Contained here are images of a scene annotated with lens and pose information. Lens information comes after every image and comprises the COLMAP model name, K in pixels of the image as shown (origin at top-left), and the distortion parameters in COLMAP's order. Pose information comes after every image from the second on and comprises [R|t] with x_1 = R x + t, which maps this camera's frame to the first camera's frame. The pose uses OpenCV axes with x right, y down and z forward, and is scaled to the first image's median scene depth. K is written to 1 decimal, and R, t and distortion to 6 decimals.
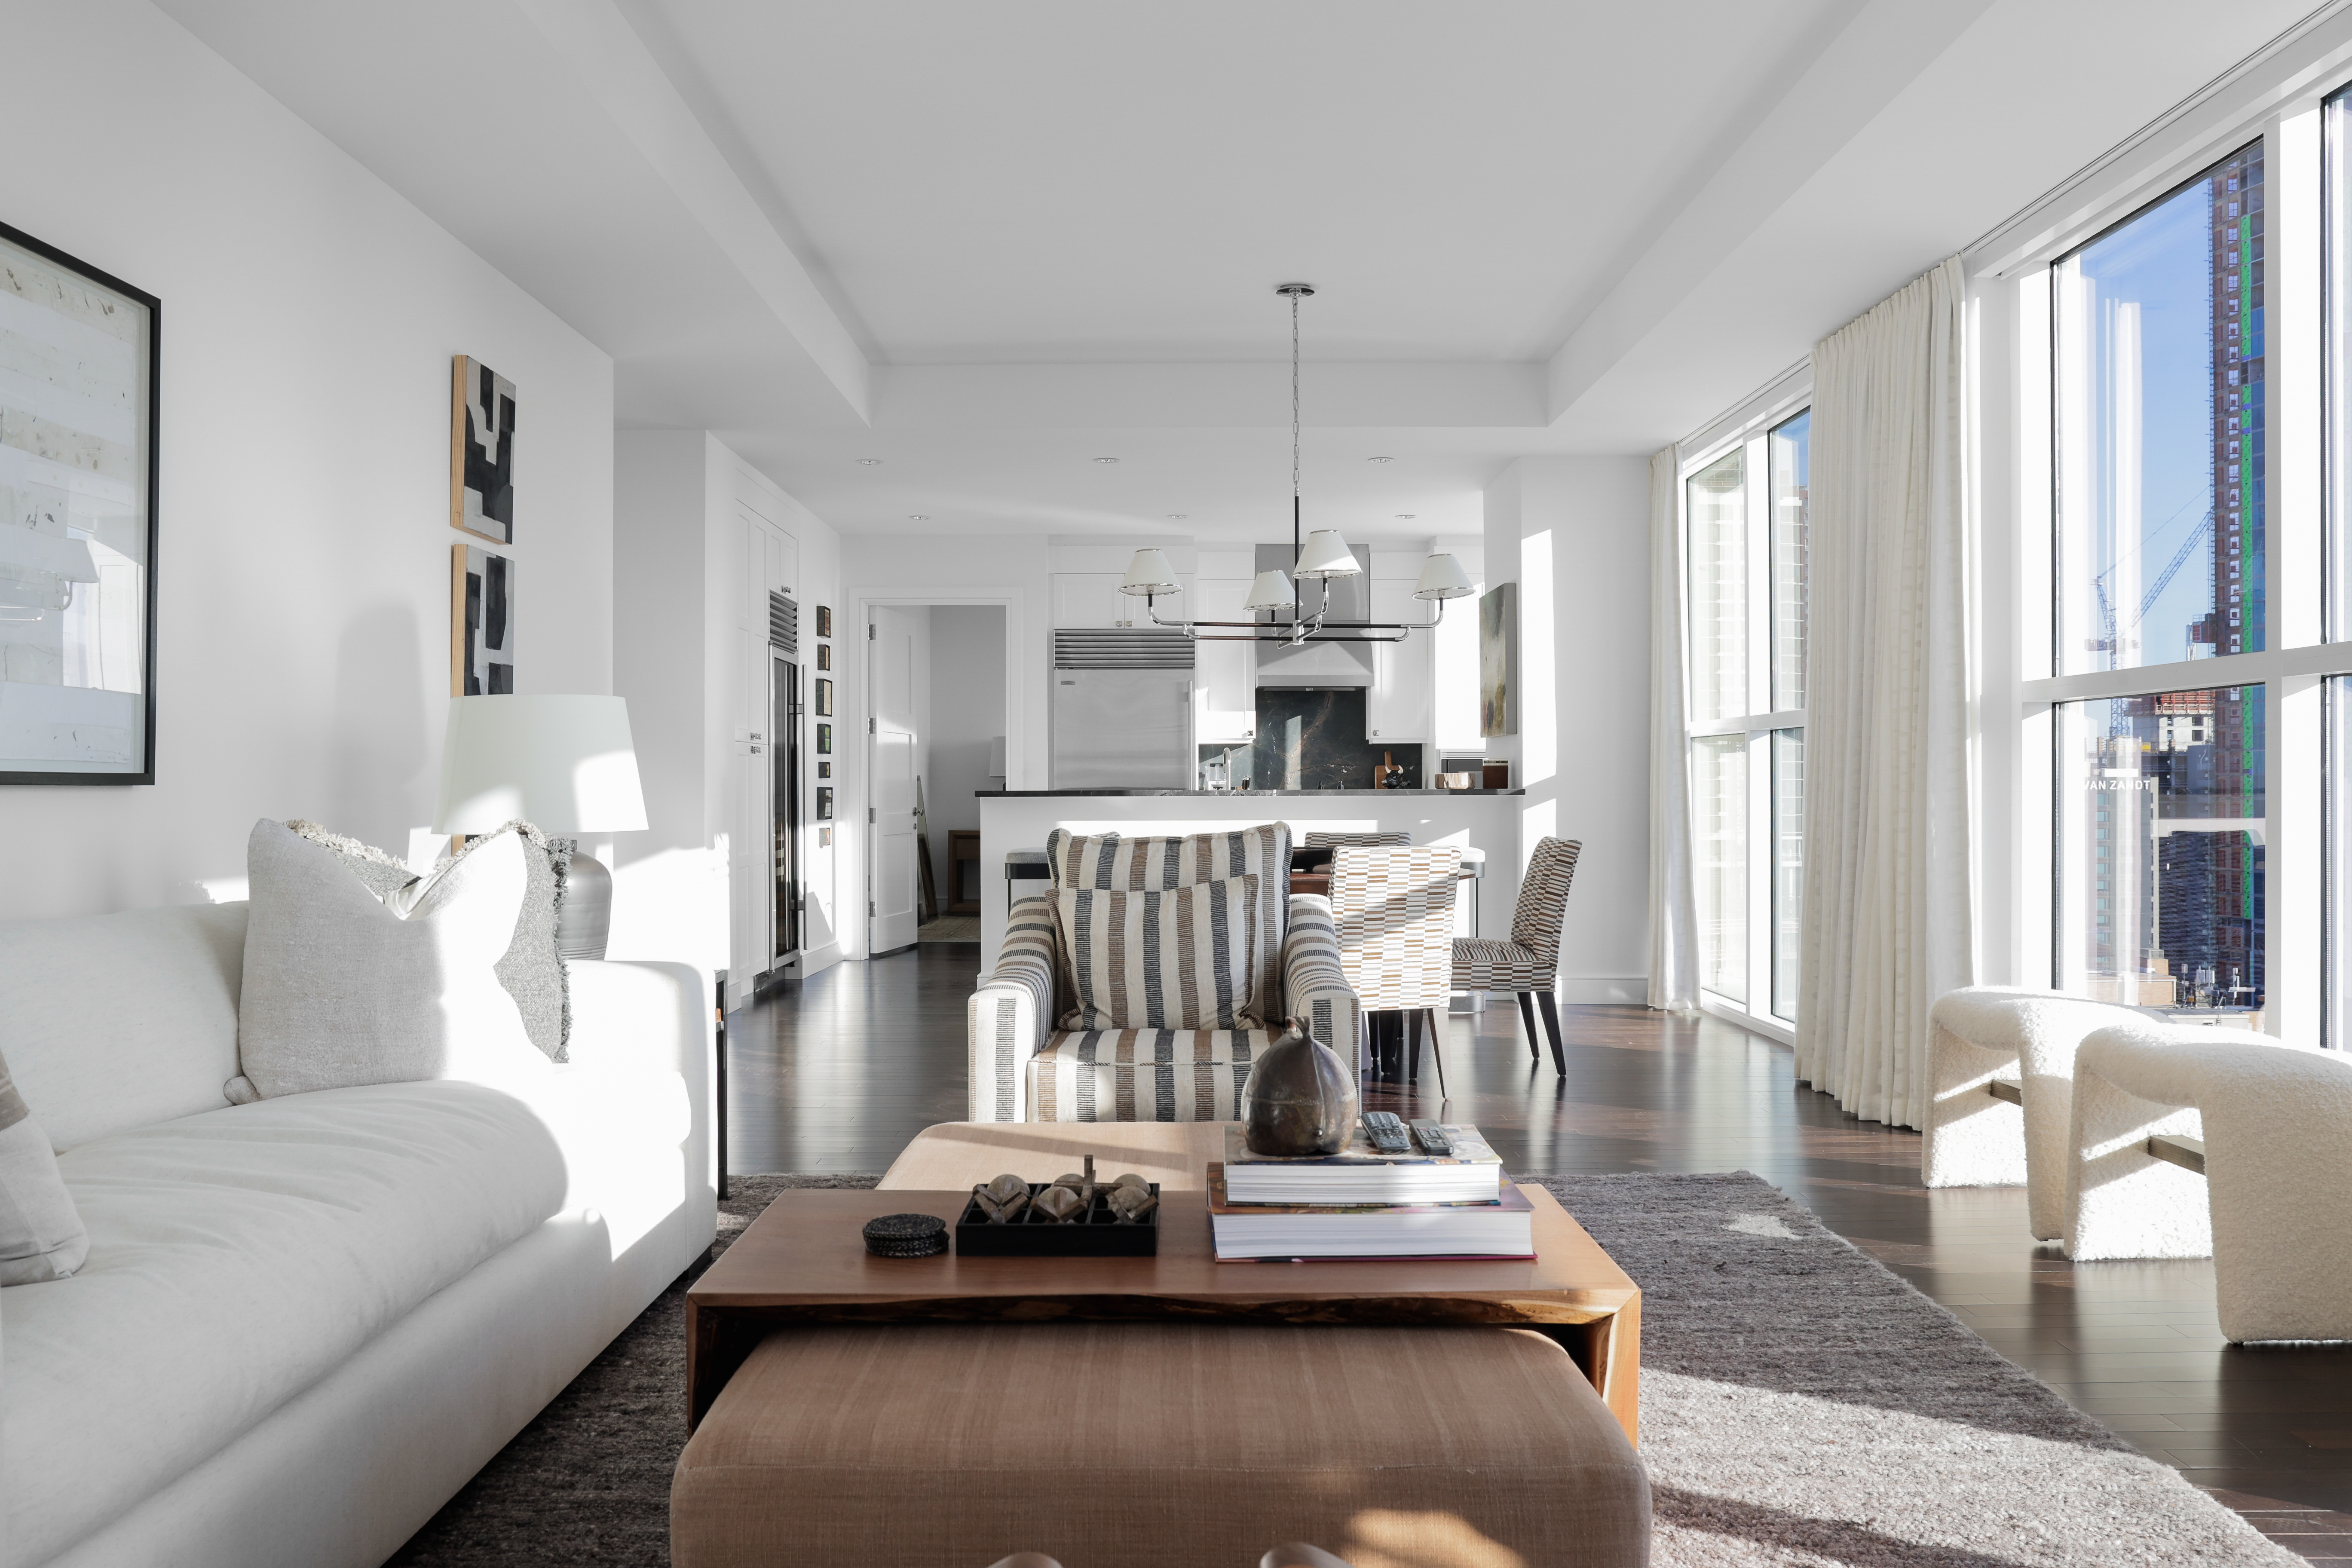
lens RADIAL K [[1814.9, 0, 1175.7], [0, 1814.9, 782.0], [0, 0, 1]] dist [0.005831, 0.006974]
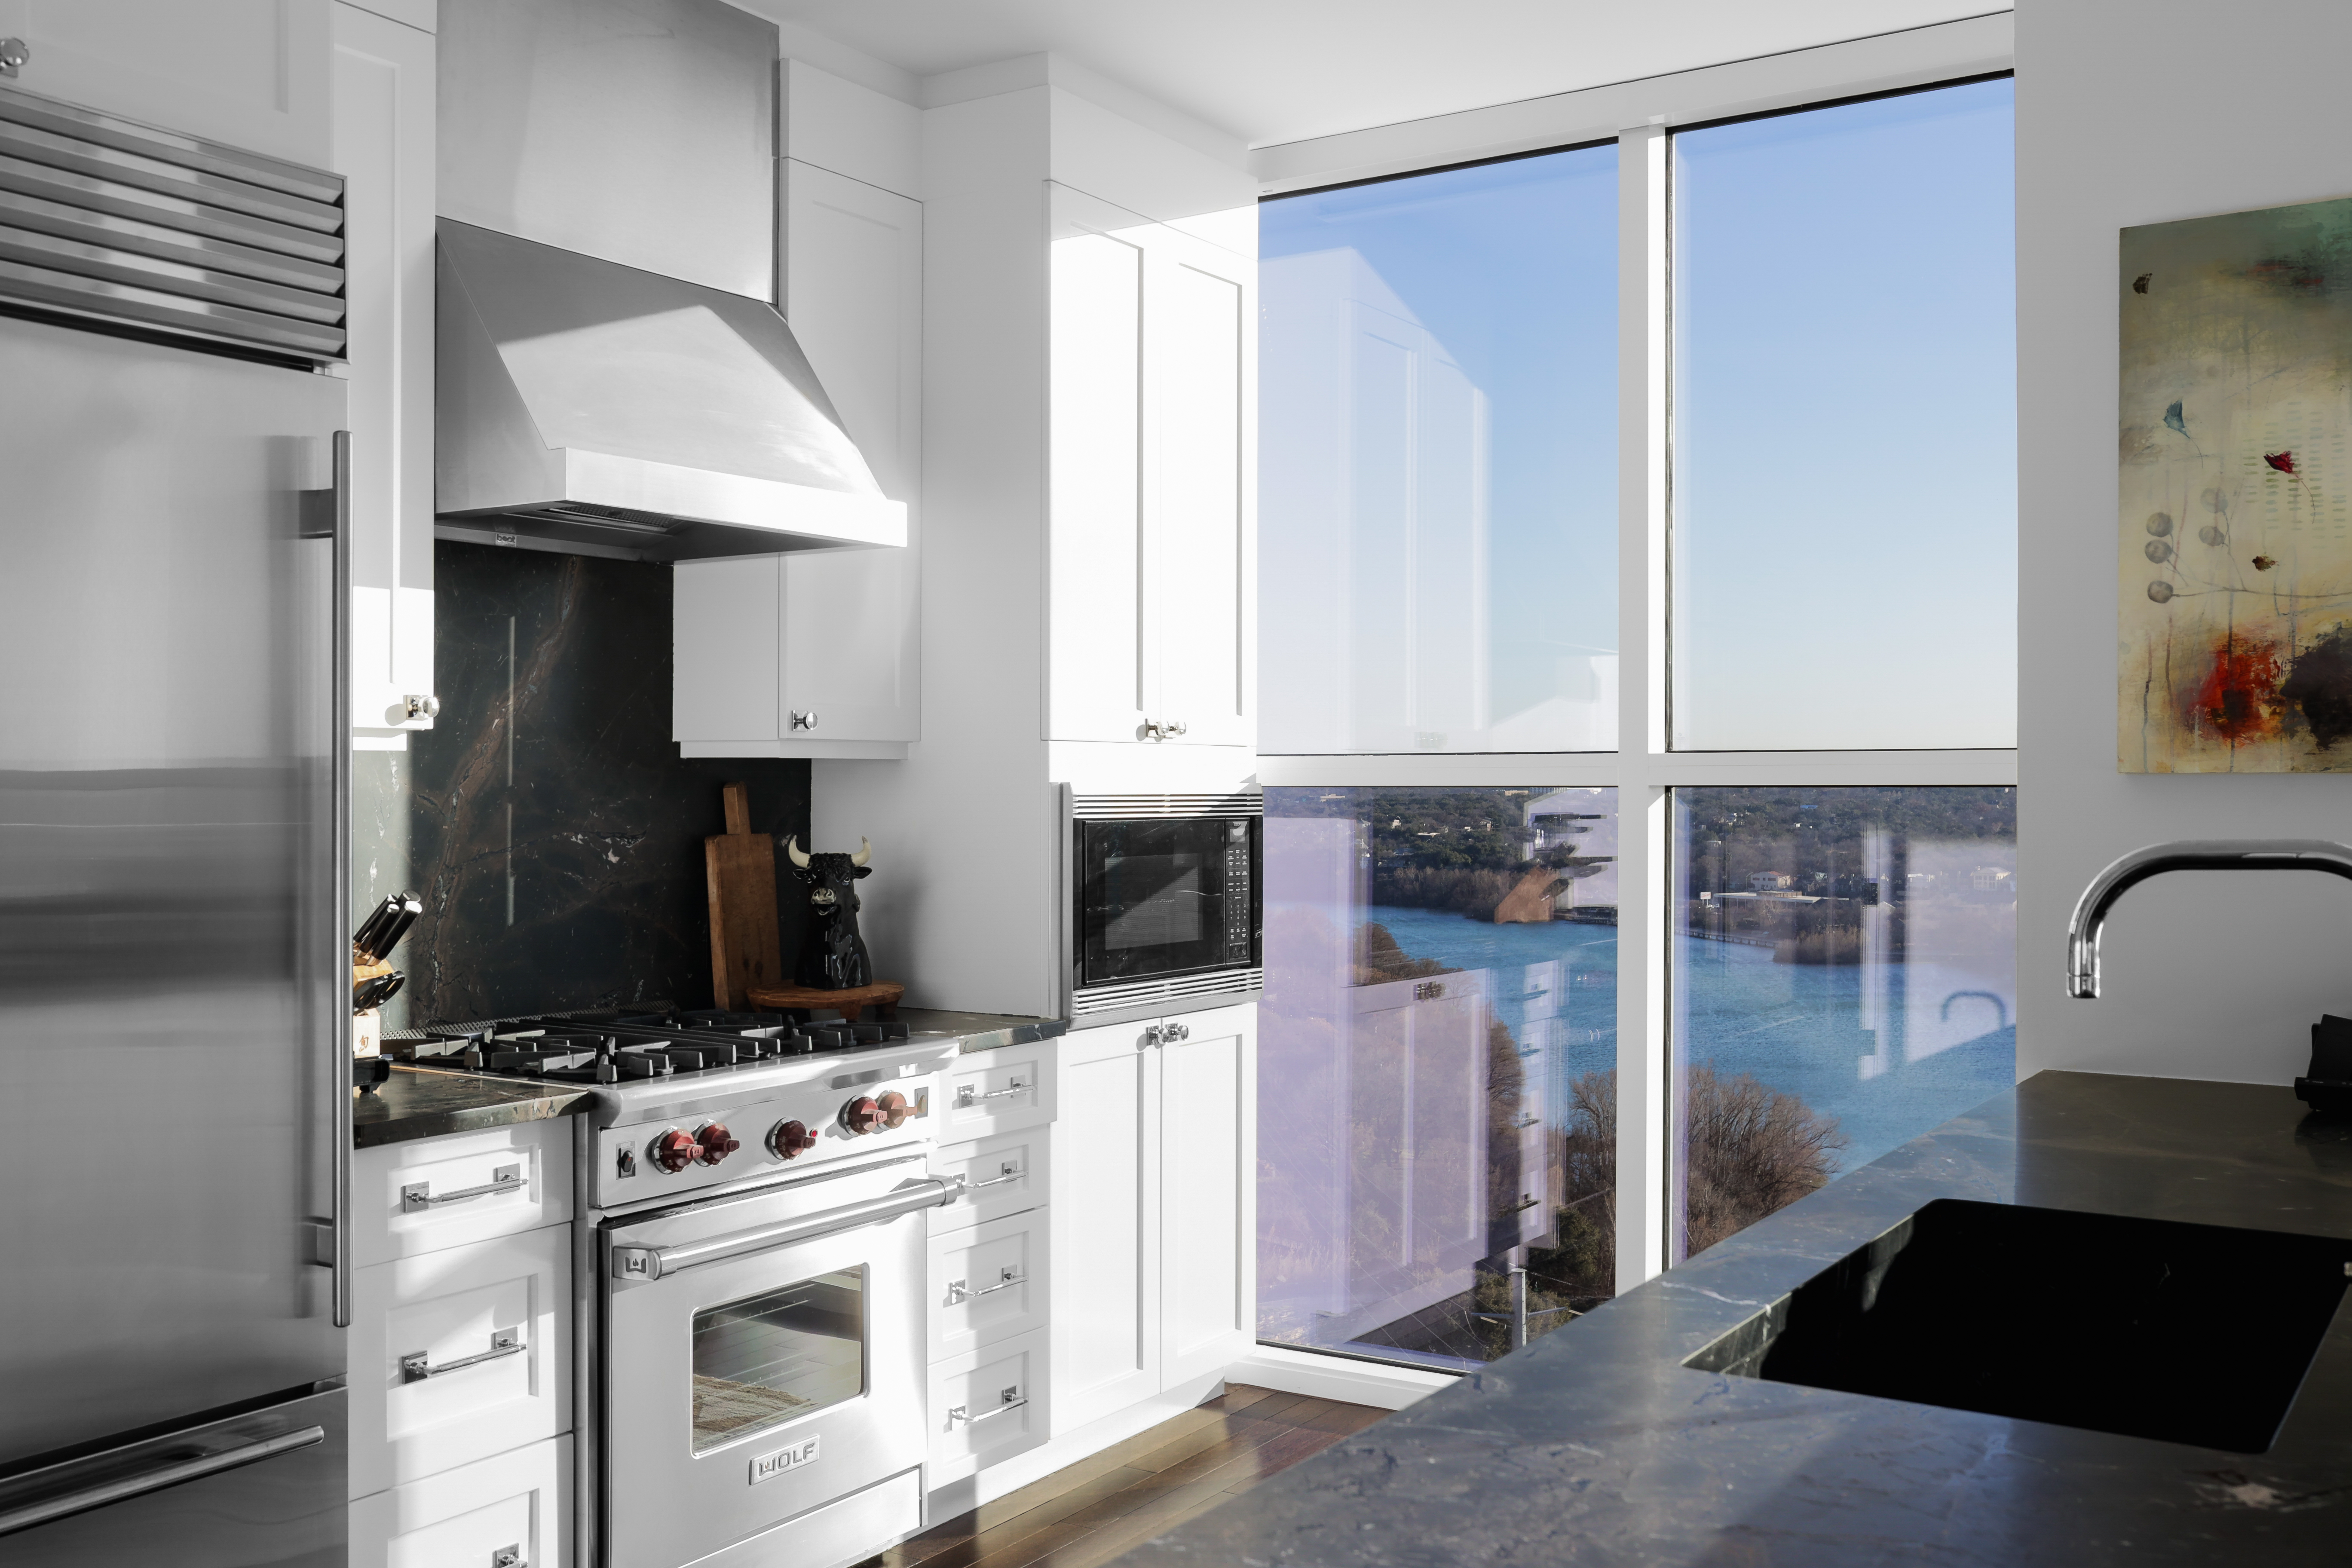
lens RADIAL K [[2201.7, 0, 1187.5], [0, 2201.7, 778.6], [0, 0, 1]] dist [0.010066, 0.000000]
pose [[0.540924, 0.002999, 0.841066, -0.138422], [-0.005172, 0.999987, -0.000240, -0.018569], [-0.841055, -0.004220, 0.540933, 0.775112]]
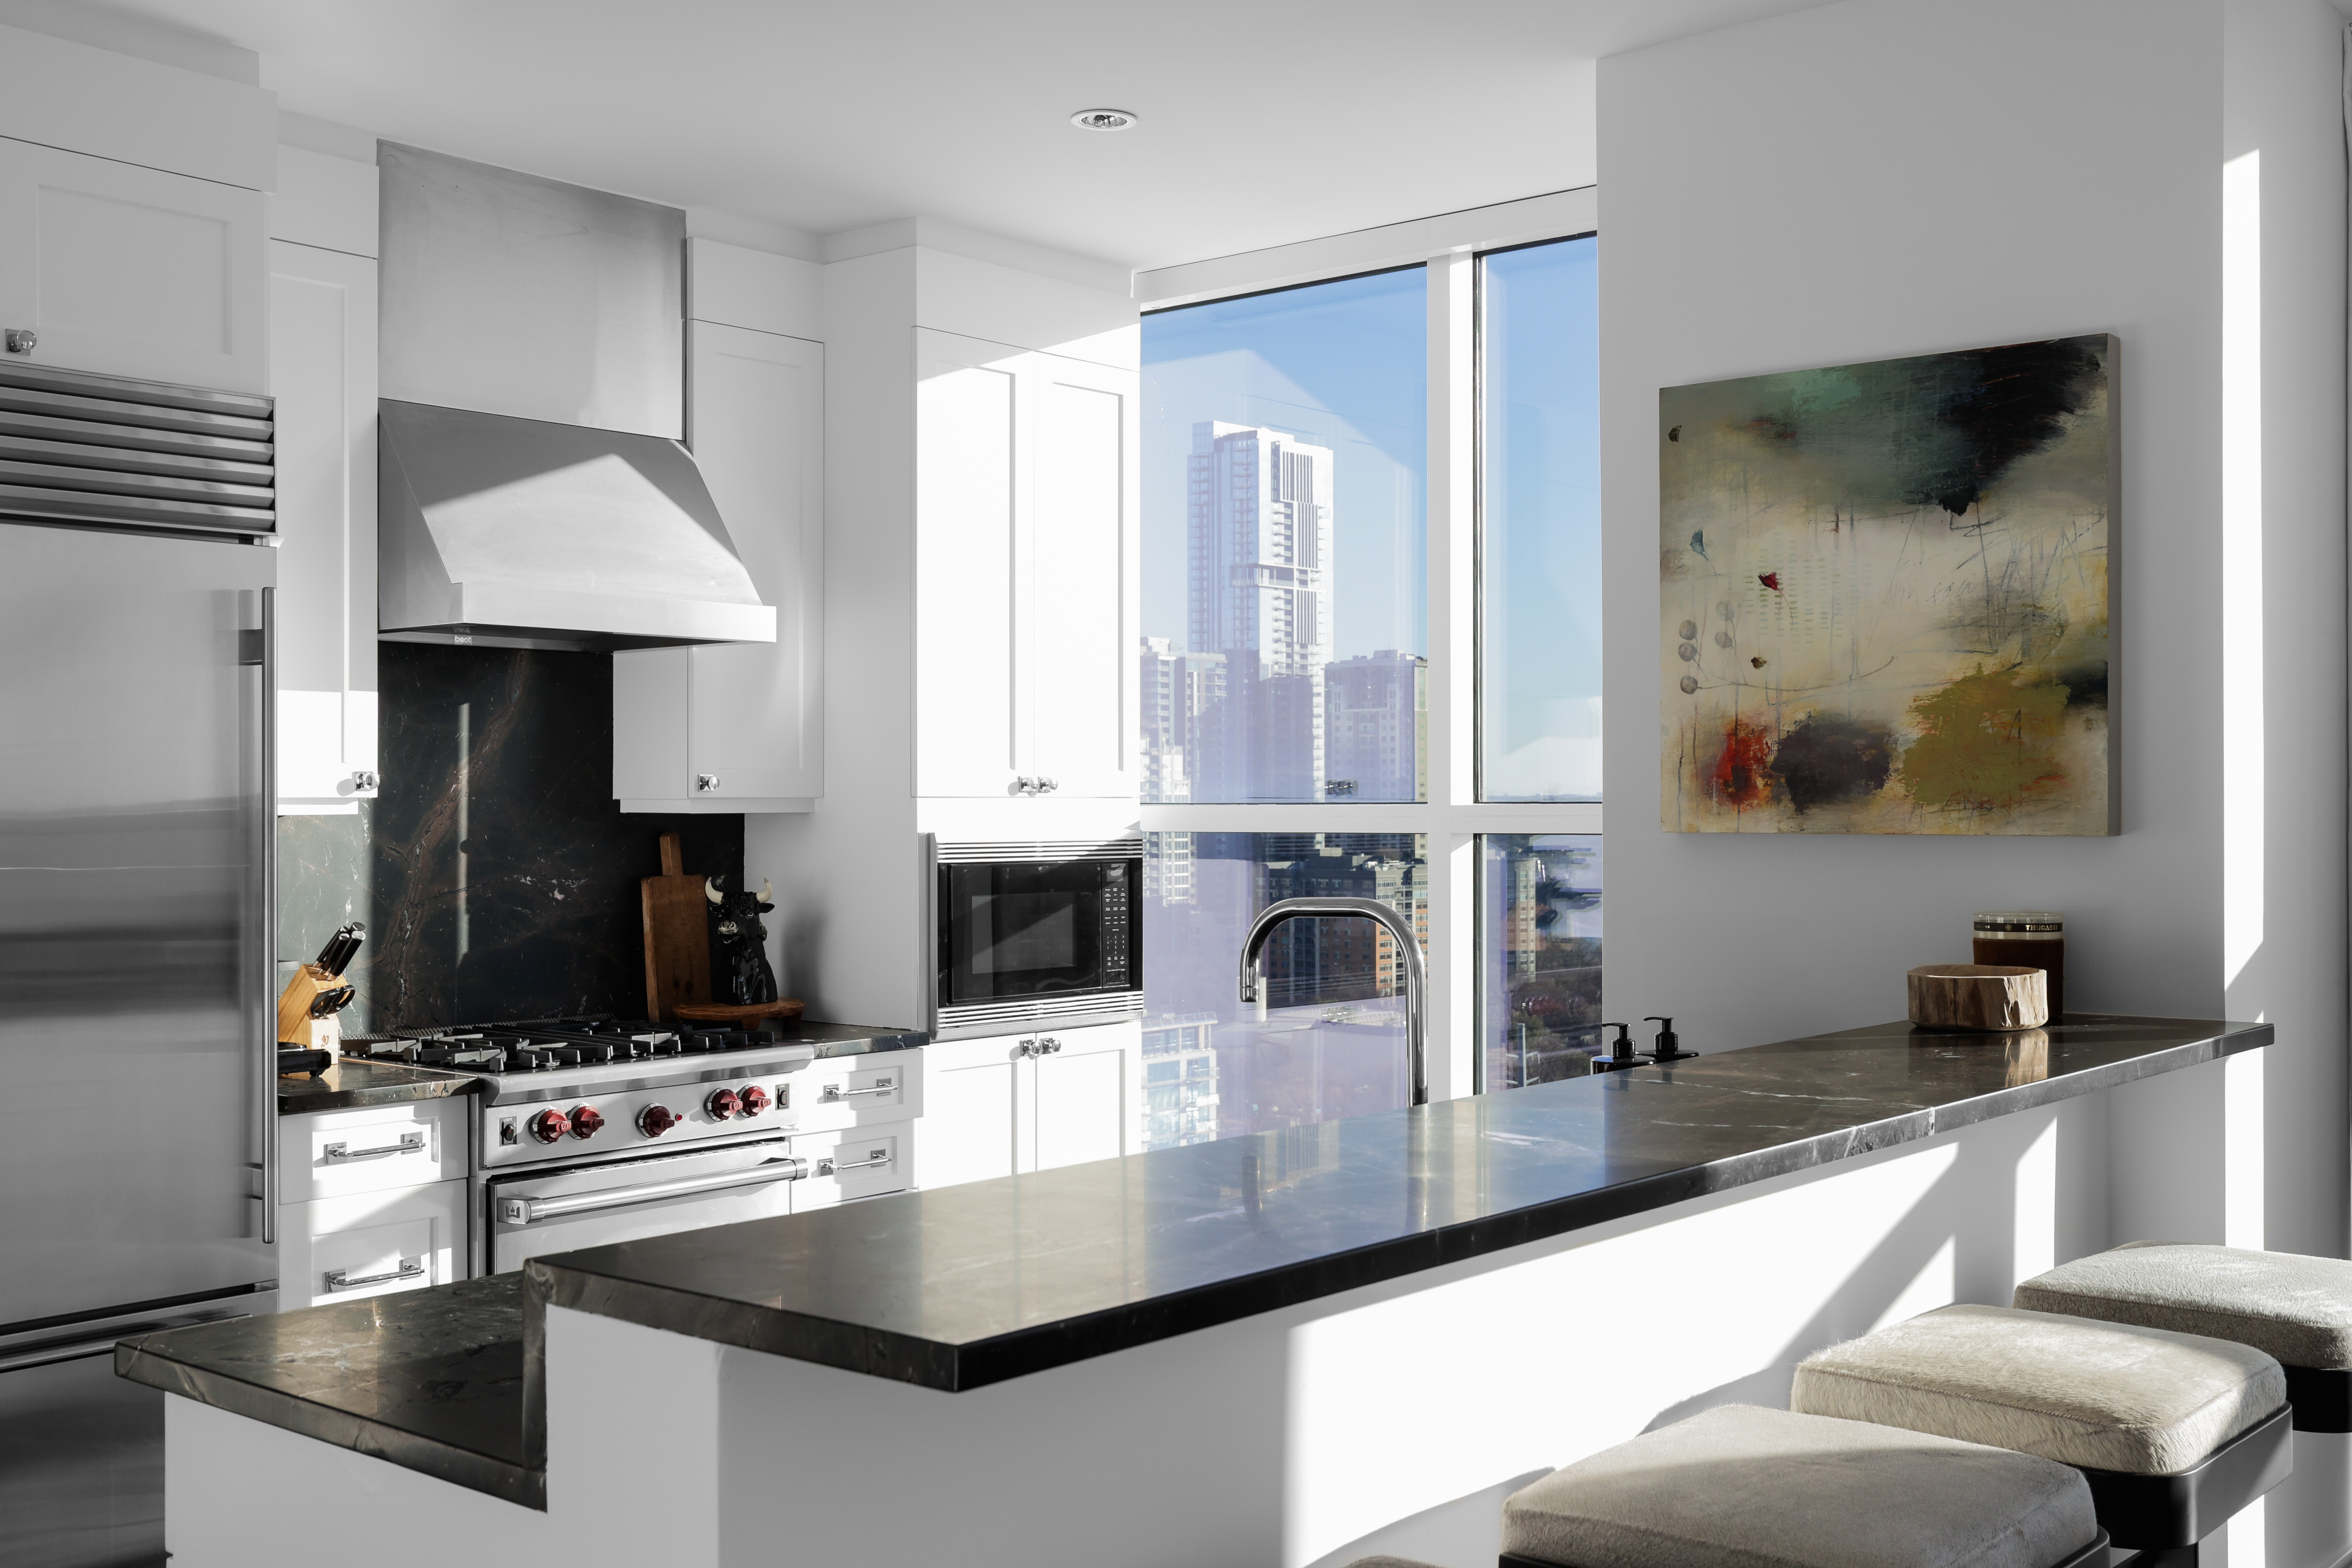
lens RADIAL K [[2411.5, 0, 1177.7], [0, 2411.5, 795.7], [0, 0, 1]] dist [0.010275, 0.000000]
pose [[0.646038, 0.000583, 0.763305, -0.171720], [-0.001437, 0.999999, 0.000452, -0.025118], [-0.763304, -0.001389, 0.646038, 0.652443]]
